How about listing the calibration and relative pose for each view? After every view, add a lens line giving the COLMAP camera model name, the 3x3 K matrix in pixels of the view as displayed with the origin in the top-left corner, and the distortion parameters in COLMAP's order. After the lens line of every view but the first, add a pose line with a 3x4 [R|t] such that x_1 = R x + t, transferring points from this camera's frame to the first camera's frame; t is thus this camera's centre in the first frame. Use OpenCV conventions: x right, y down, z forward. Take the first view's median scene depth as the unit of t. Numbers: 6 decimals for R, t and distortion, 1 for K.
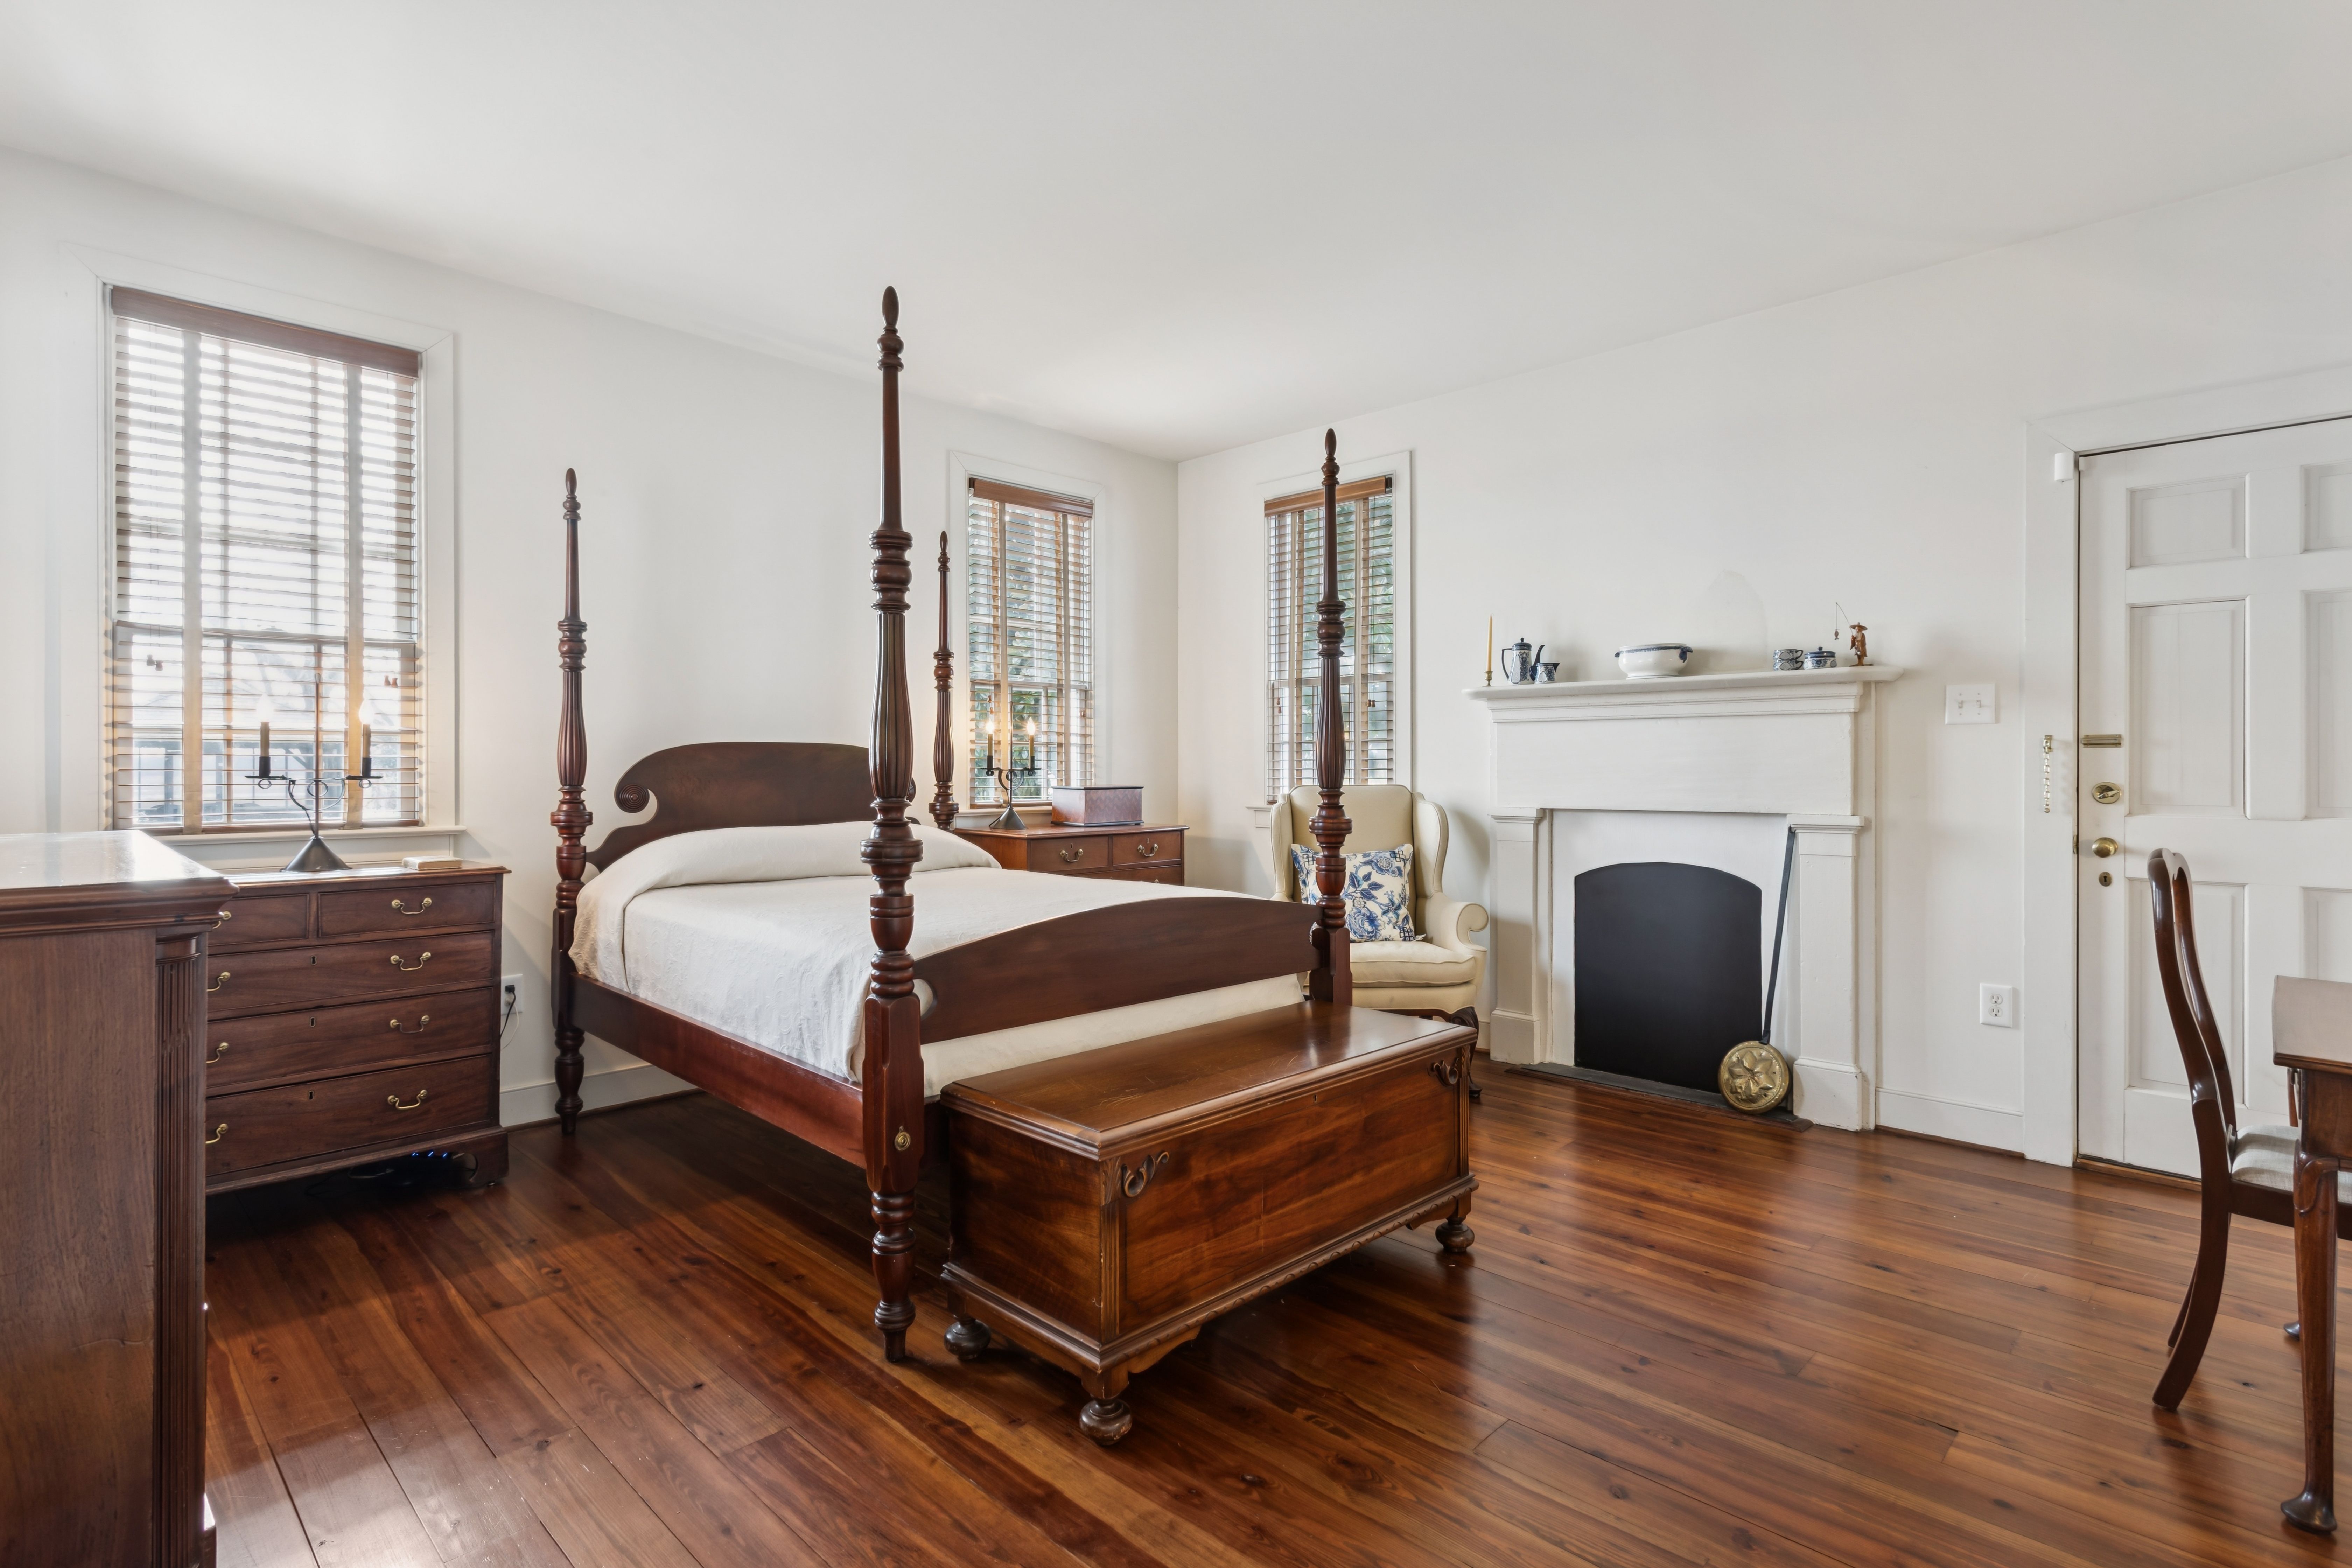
lens RADIAL K [[1153.2, 0, 1175.3], [0, 1153.2, 775.6], [0, 0, 1]] dist [0.014871, 0.000957]
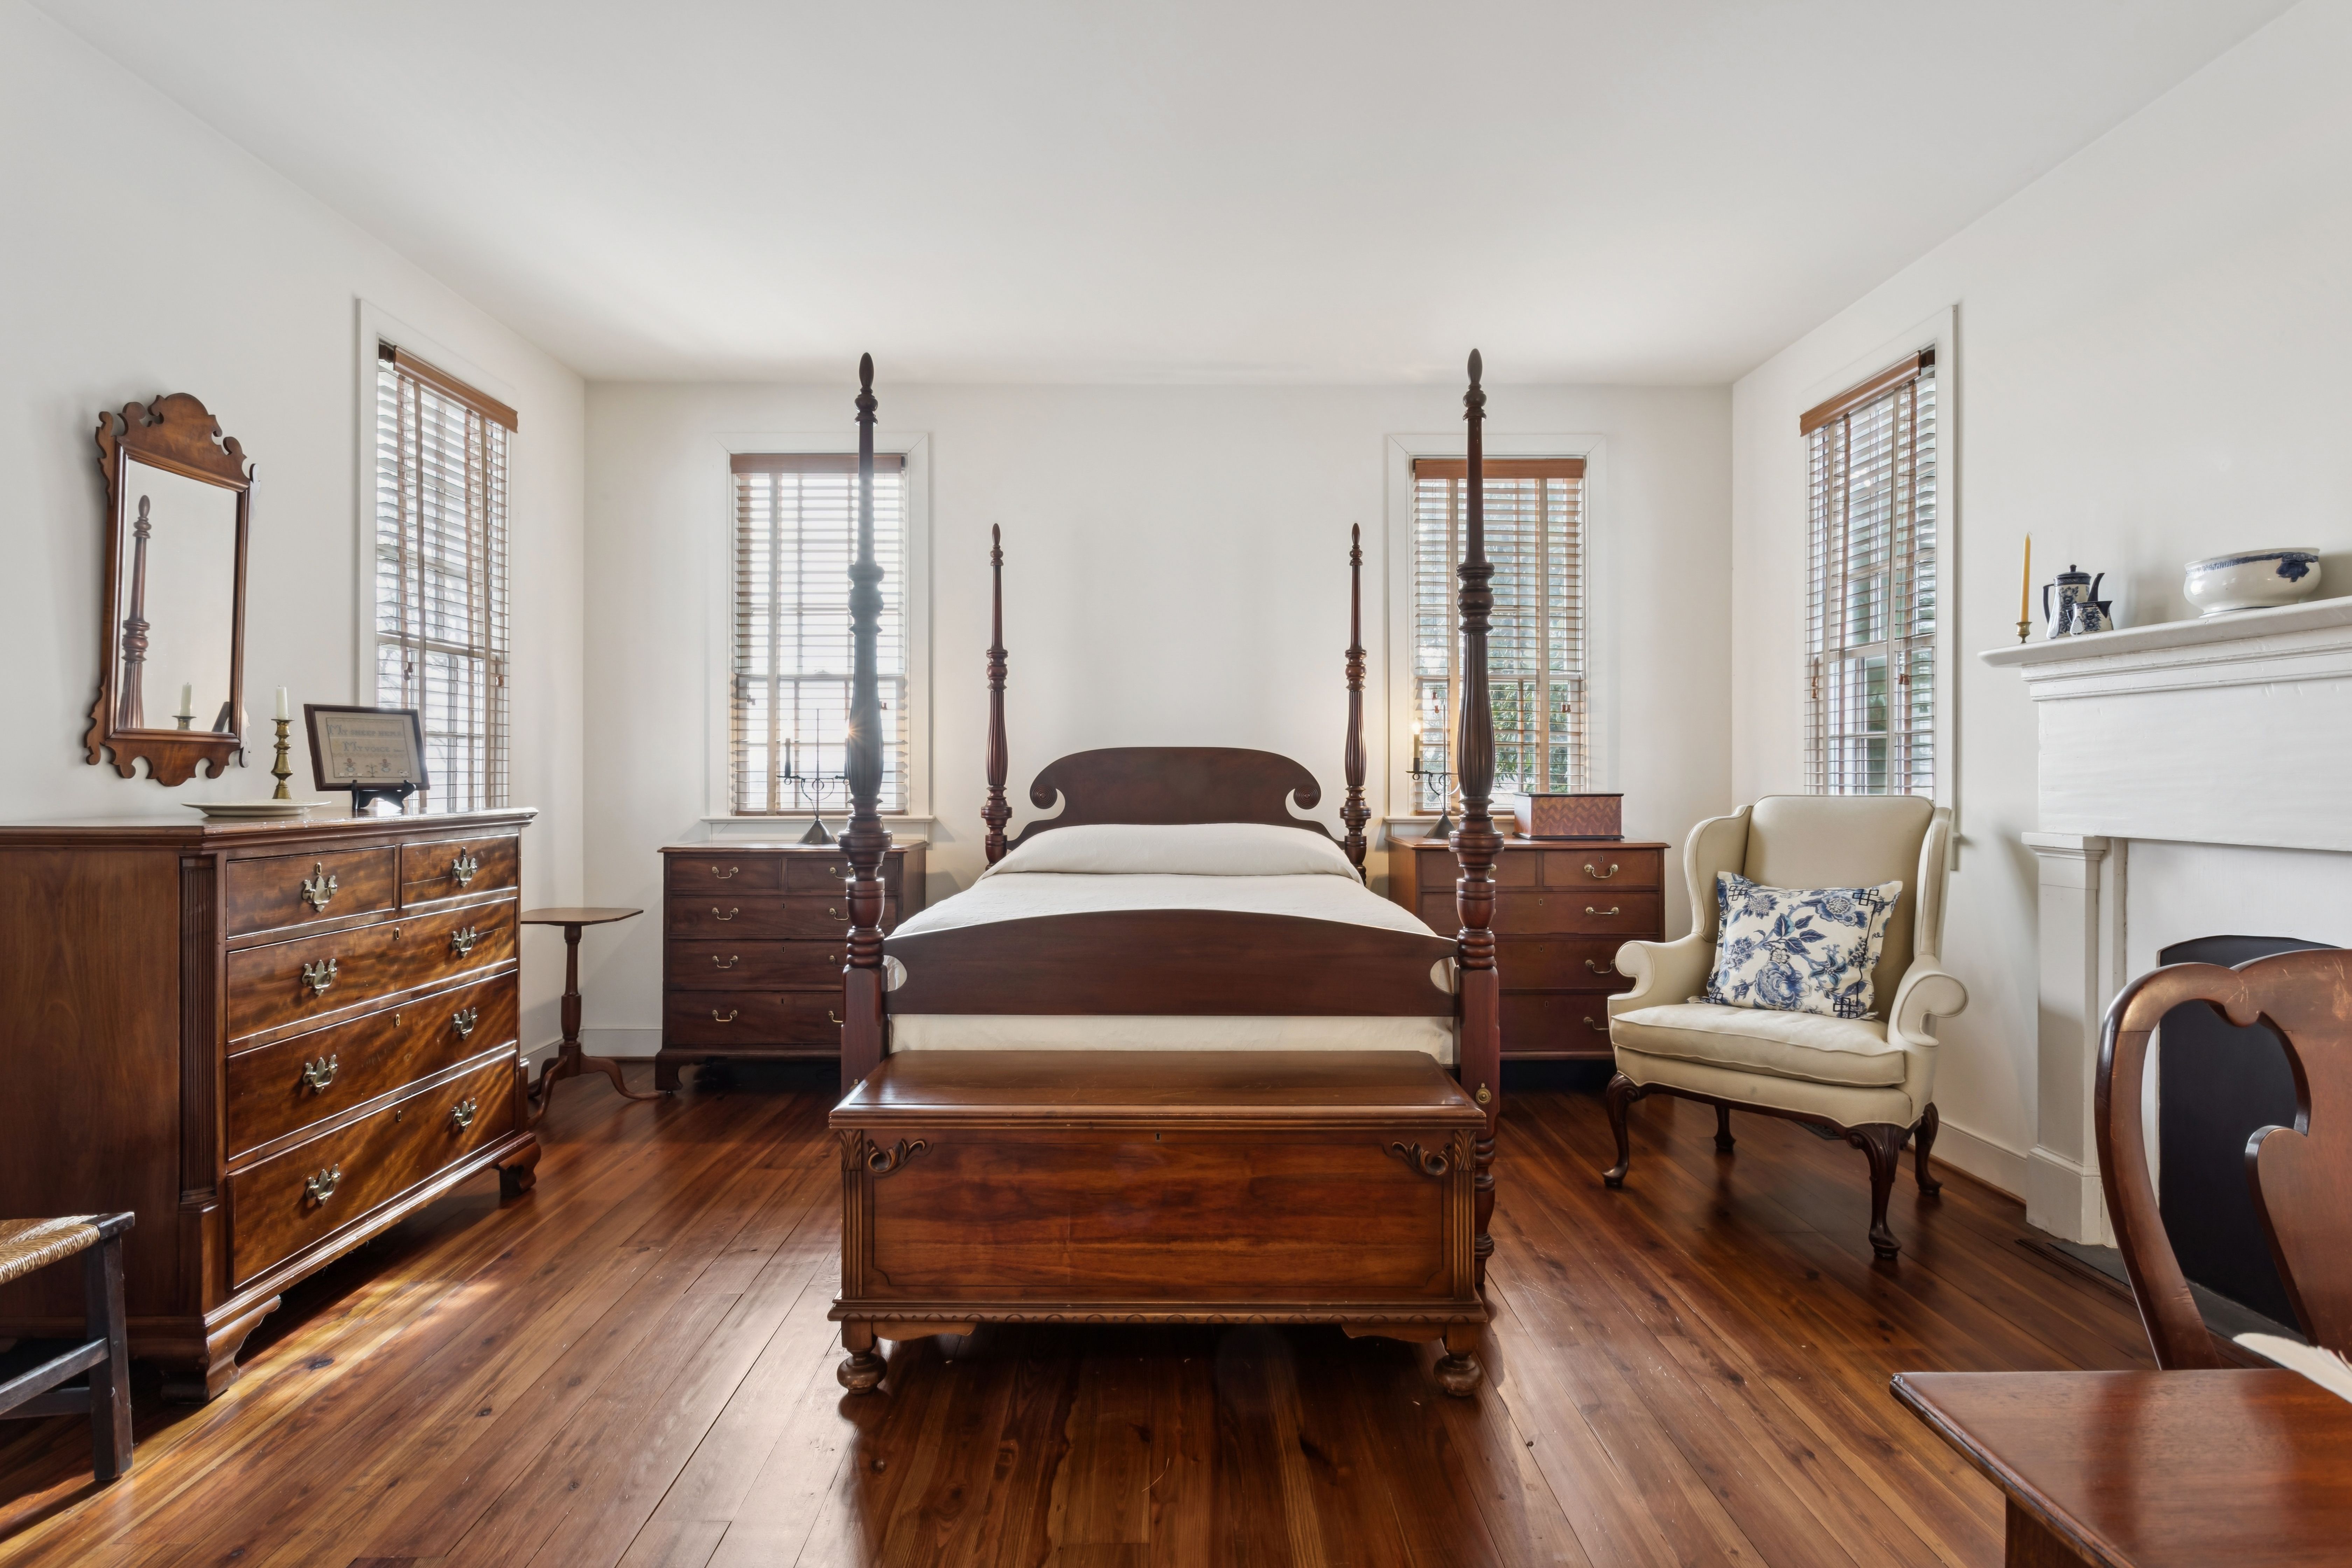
lens RADIAL K [[1237.8, 0, 1174.0], [0, 1237.8, 780.6], [0, 0, 1]] dist [0.003291, 0.001206]
pose [[0.708224, 0.005919, -0.705963, 0.529693], [-0.005944, 0.999979, 0.002422, -0.000192], [0.705963, 0.002481, 0.708245, 0.213485]]
